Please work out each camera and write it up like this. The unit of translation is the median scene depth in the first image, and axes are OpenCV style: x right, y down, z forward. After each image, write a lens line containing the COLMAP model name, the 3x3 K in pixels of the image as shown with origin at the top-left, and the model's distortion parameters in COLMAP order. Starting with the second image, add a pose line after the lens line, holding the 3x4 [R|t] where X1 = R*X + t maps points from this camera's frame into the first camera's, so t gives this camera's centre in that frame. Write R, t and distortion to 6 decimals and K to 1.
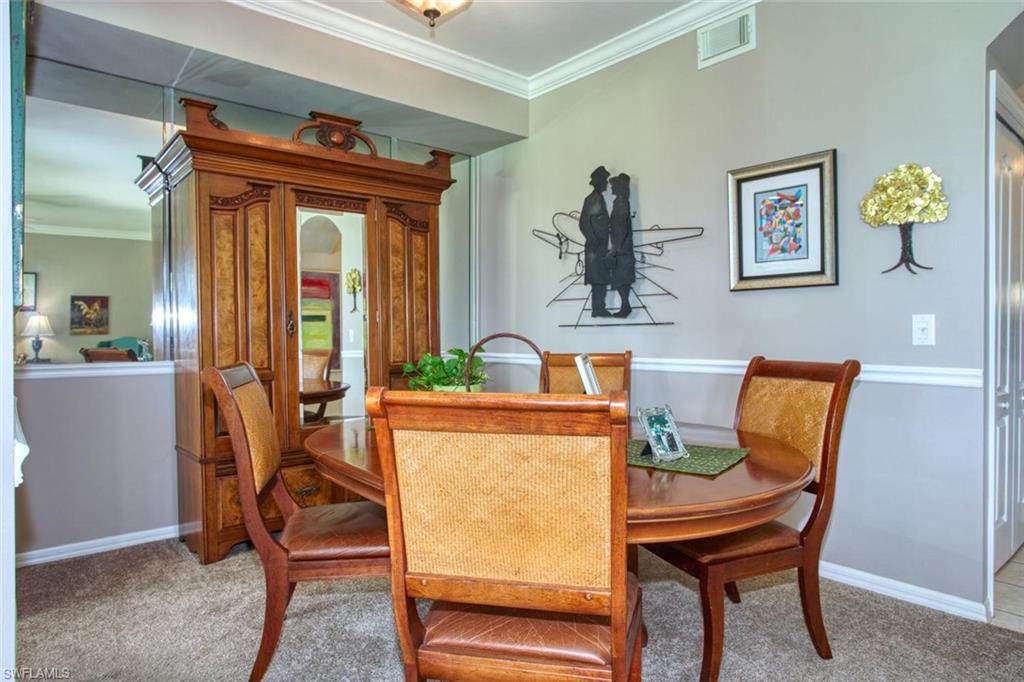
lens RADIAL K [[617.5, 0, 516.9], [0, 617.5, 336.4], [0, 0, 1]] dist [-0.007559, -0.001718]
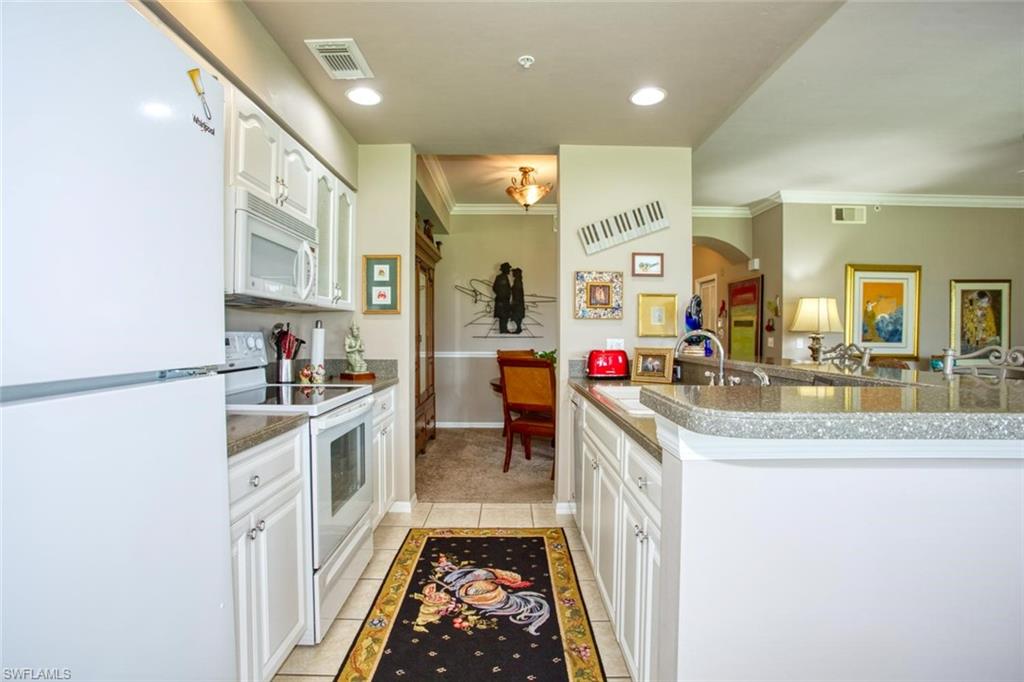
lens RADIAL K [[492.0, 0, 514.3], [0, 492.0, 341.9], [0, 0, 1]] dist [-0.037317, 0.009014]
pose [[0.644435, -0.007559, 0.764622, -1.154350], [-0.000559, 0.999946, 0.010356, -0.019937], [-0.764659, -0.007102, 0.644396, -0.114816]]
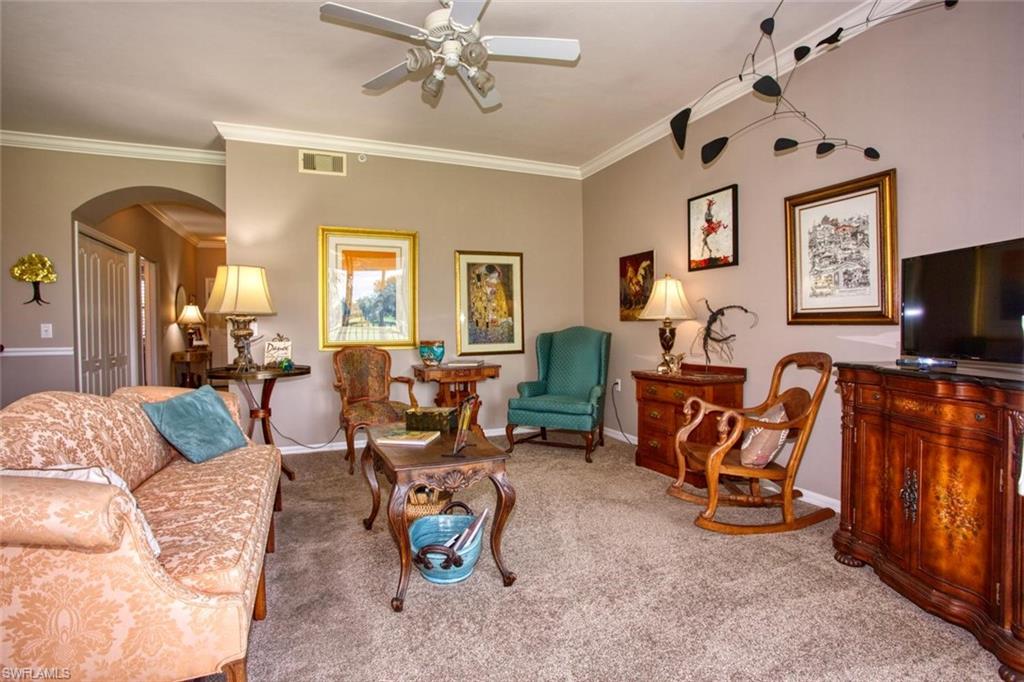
lens RADIAL K [[492.0, 0, 508.4], [0, 492.0, 337.3], [0, 0, 1]] dist [-0.037317, 0.009014]
pose [[0.320595, -0.021227, 0.946979, -0.291603], [0.020010, 0.999678, 0.015634, 0.012558], [-0.947005, 0.013936, 0.320916, -0.756107]]
